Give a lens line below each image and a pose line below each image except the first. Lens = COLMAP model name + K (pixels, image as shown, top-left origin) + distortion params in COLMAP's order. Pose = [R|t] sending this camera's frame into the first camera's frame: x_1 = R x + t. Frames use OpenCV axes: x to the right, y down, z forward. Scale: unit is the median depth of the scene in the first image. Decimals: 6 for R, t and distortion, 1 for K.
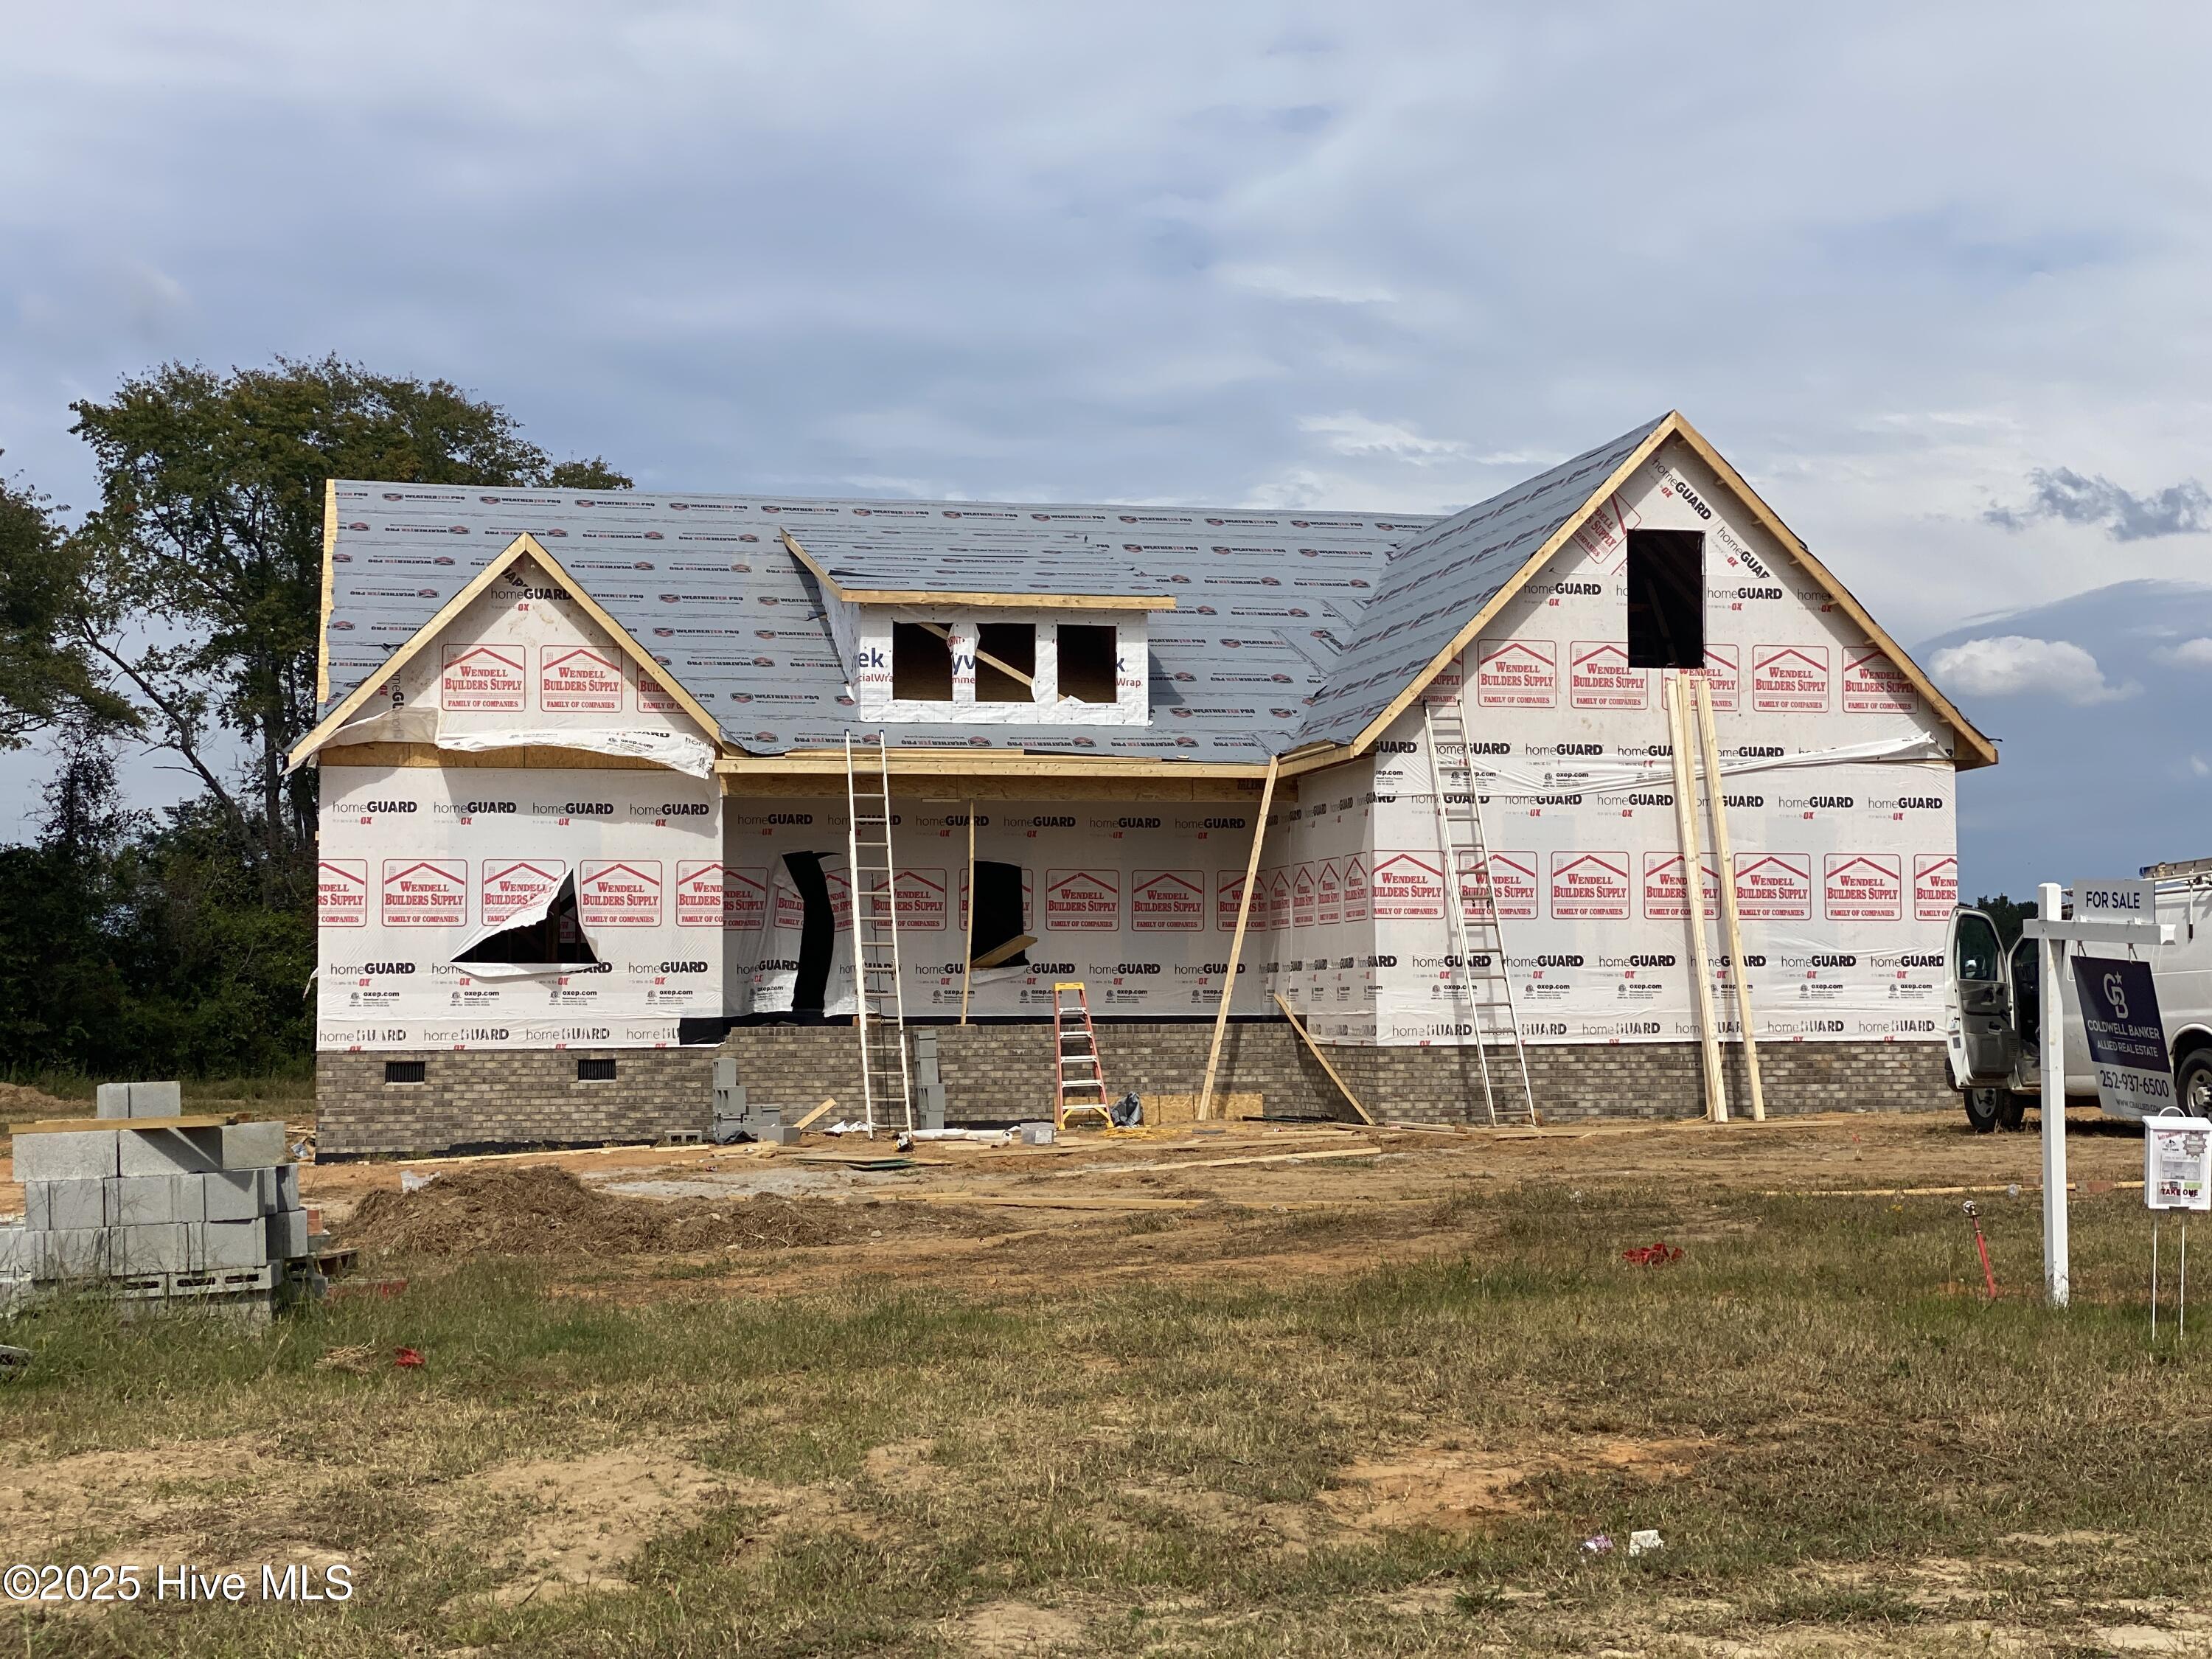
lens RADIAL K [[3411.1, 0, 1098.7], [0, 3411.1, 819.9], [0, 0, 1]] dist [-0.027053, 0.000000]
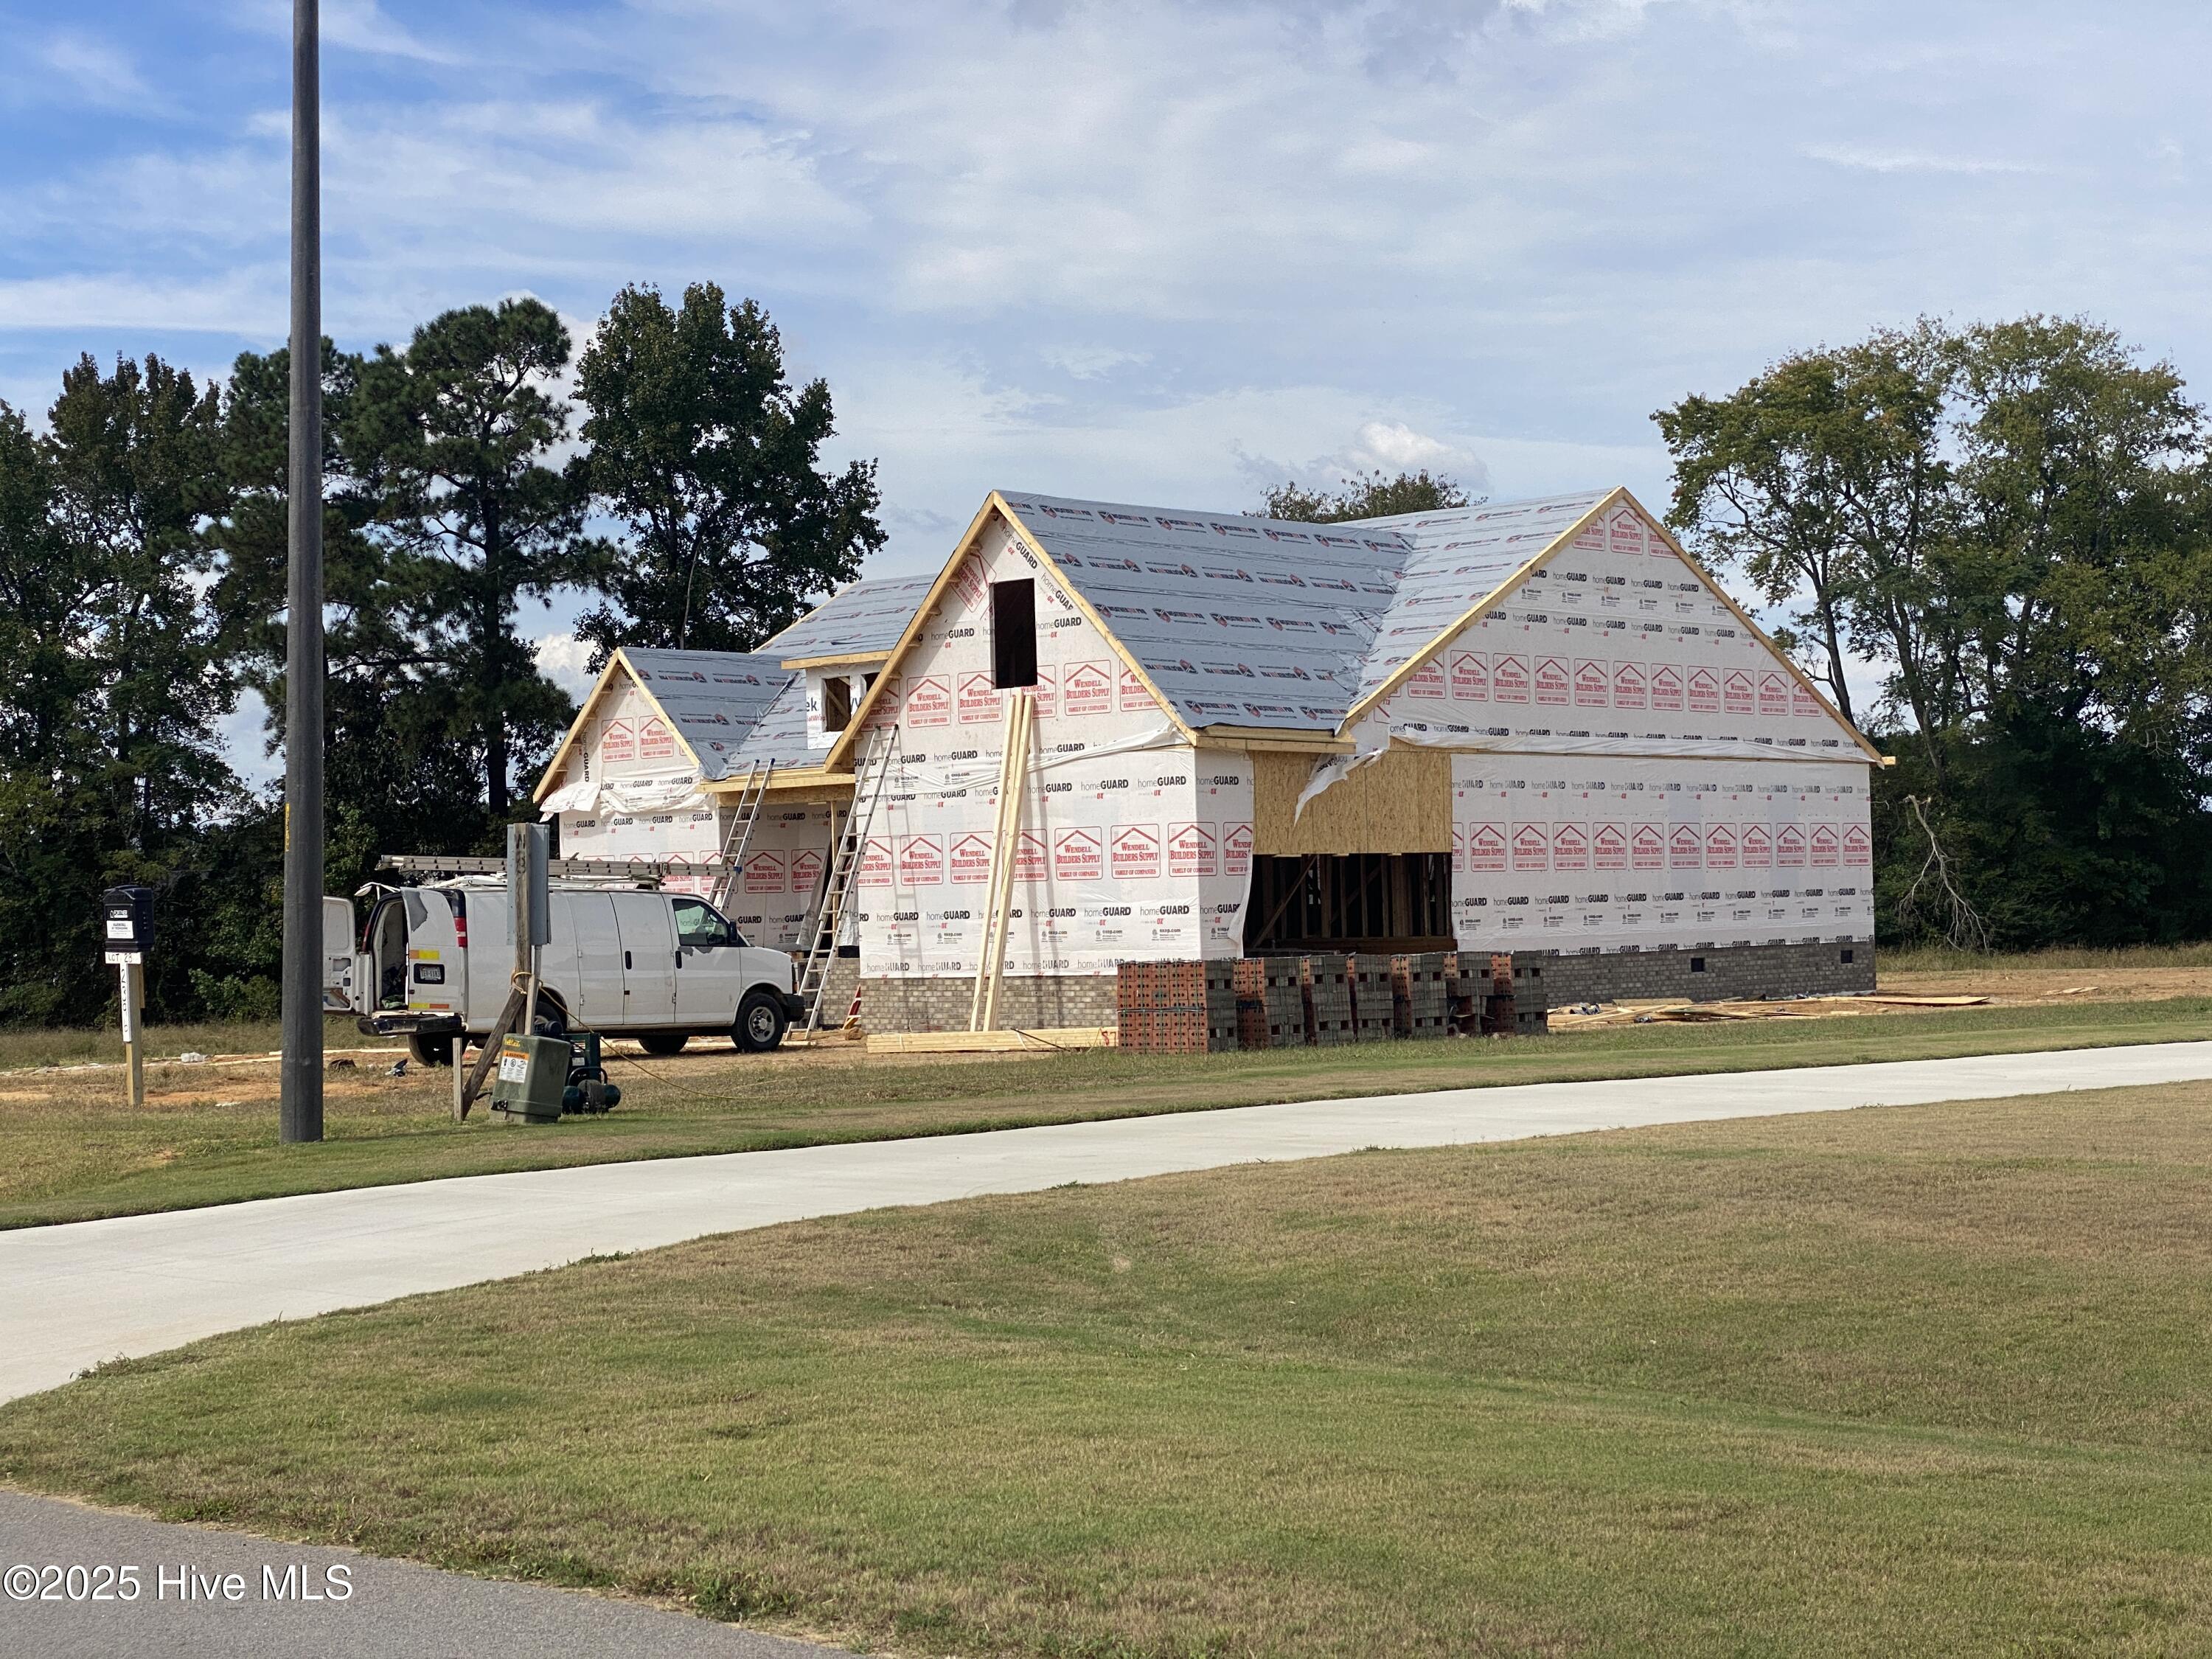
lens RADIAL K [[3411.1, 0, 1105.0], [0, 3411.1, 837.5], [0, 0, 1]] dist [-0.027053, 0.000000]
pose [[0.590520, -0.028953, -0.806504, 1.224210], [0.066268, 0.997721, 0.012704, -0.001839], [0.804298, -0.060947, 0.591092, 0.256811]]
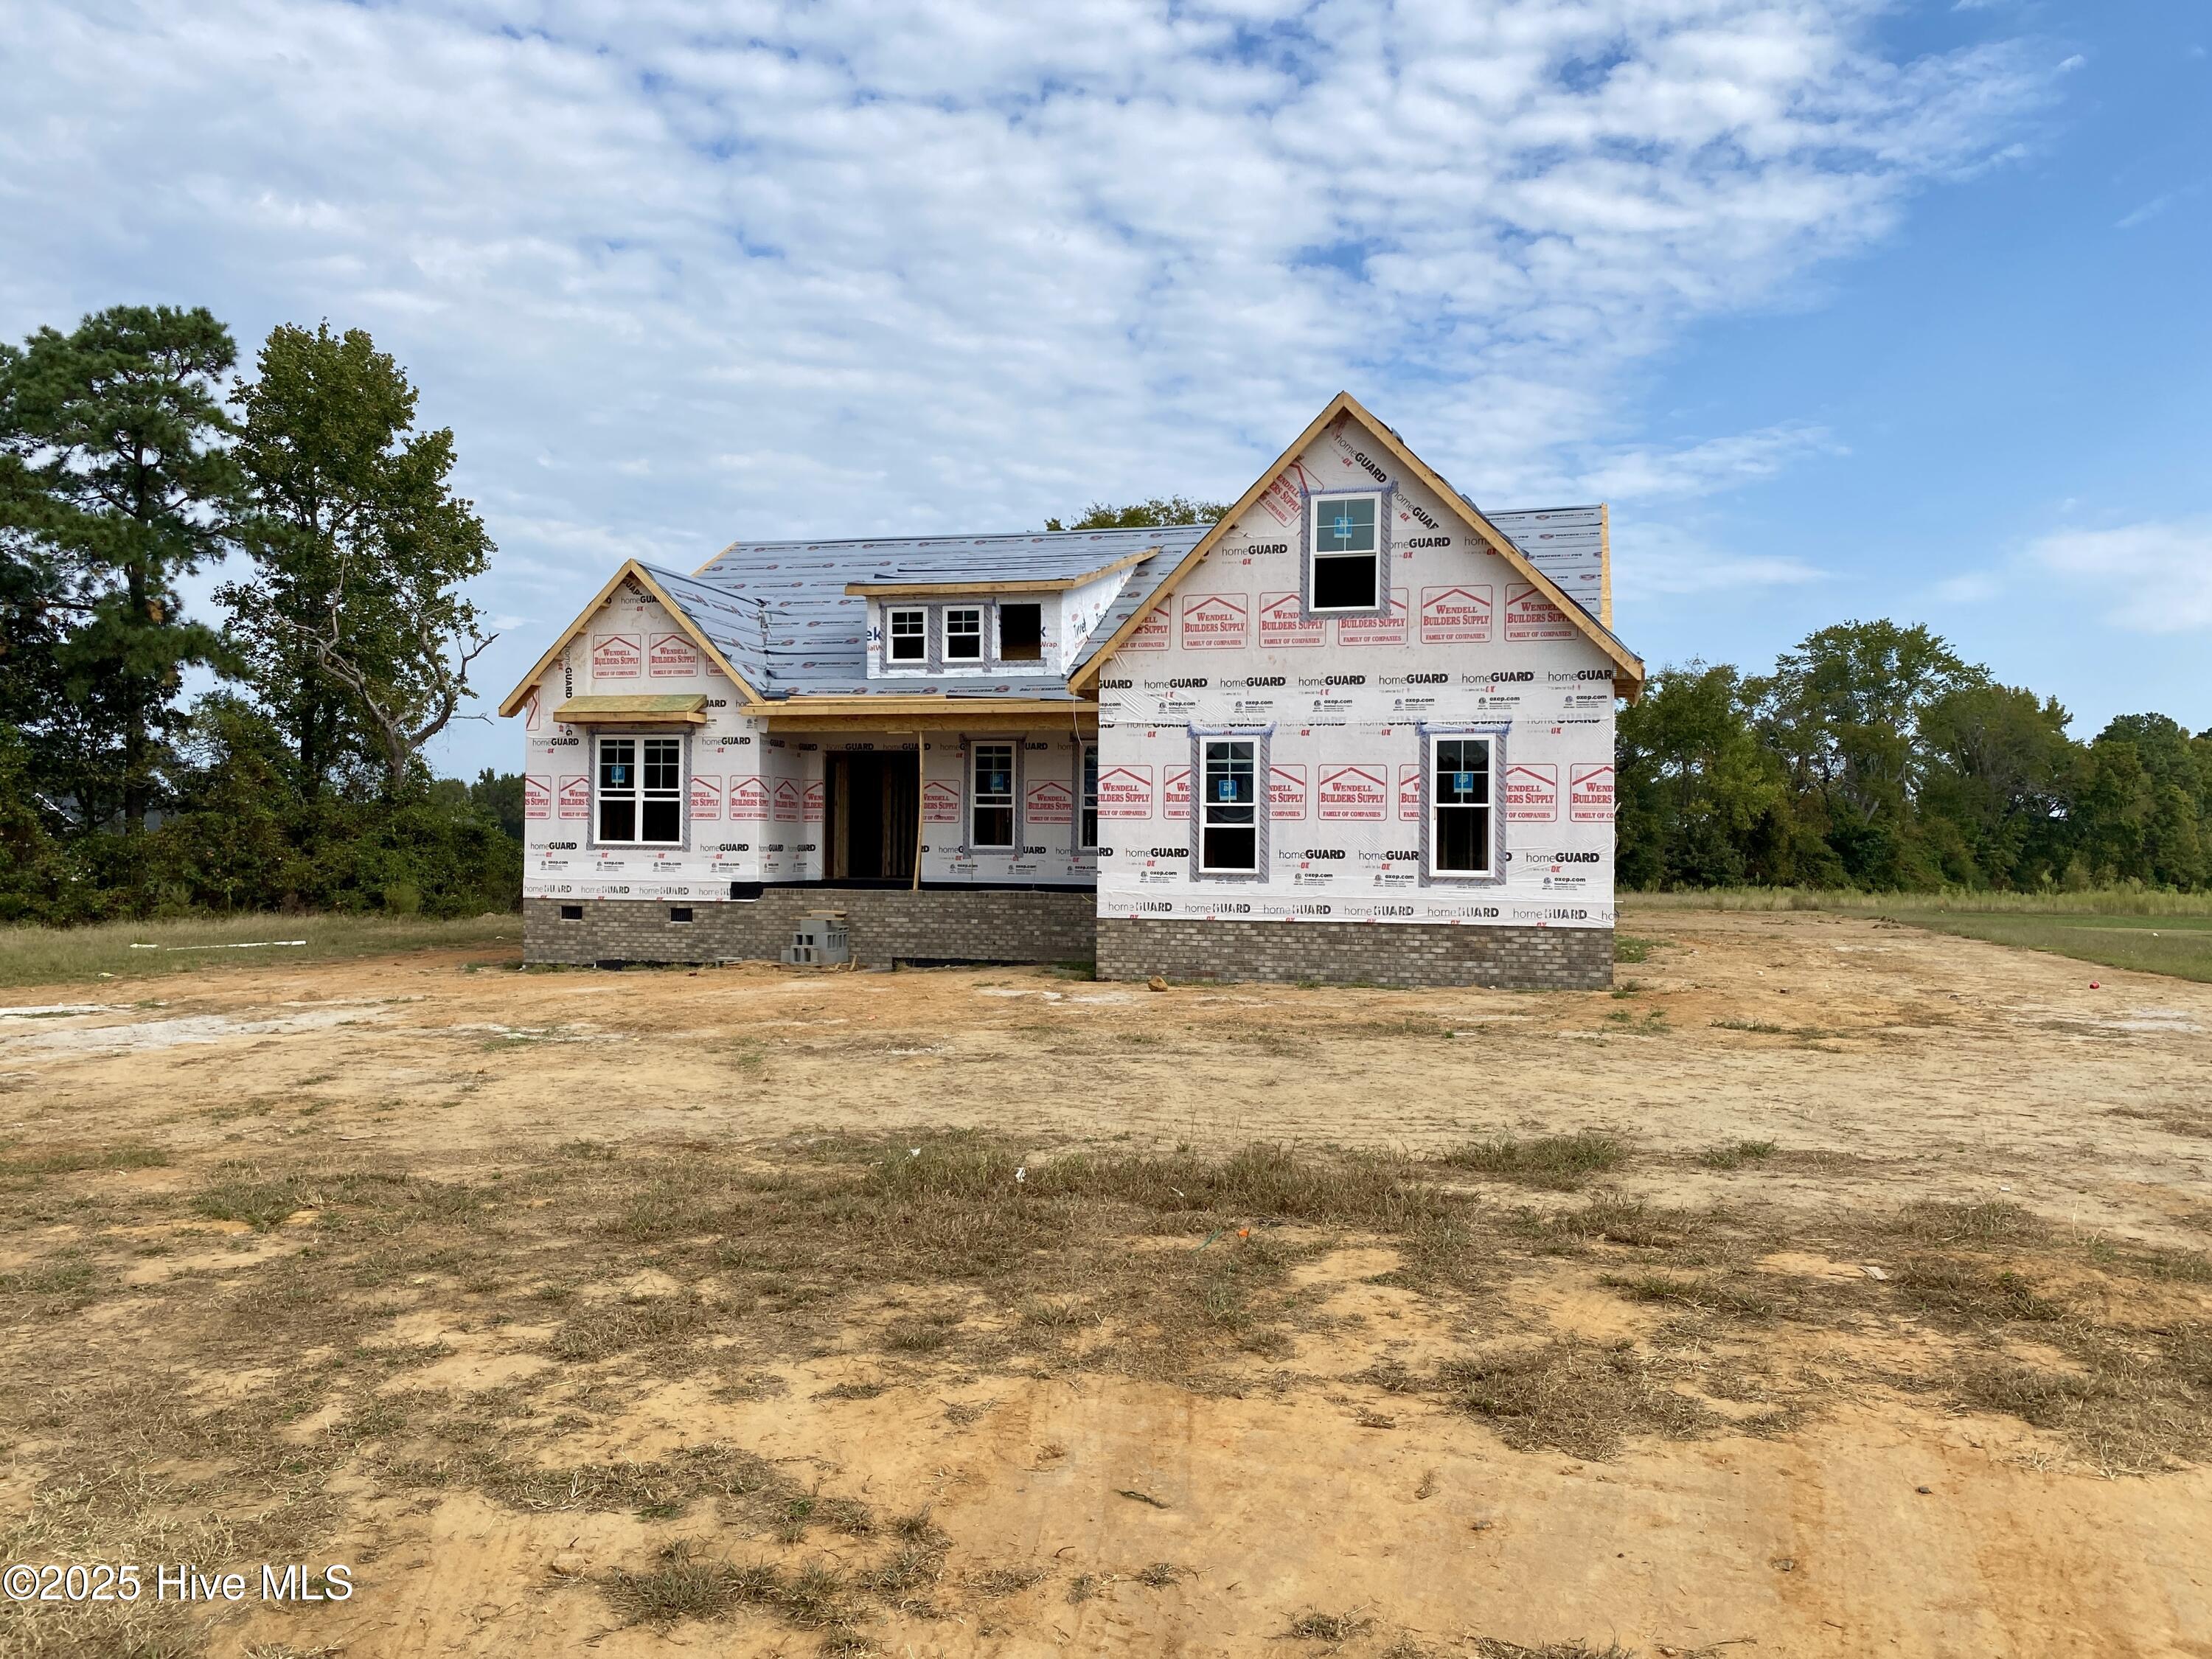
lens RADIAL K [[1665.0, 0, 1084.2], [0, 1665.0, 840.2], [0, 0, 1]] dist [0.050001, -0.008229]
pose [[0.891032, 0.011996, -0.453782, 0.350815], [0.010887, 0.998799, 0.047780, 0.007090], [0.453810, -0.047514, 0.889831, 0.429745]]
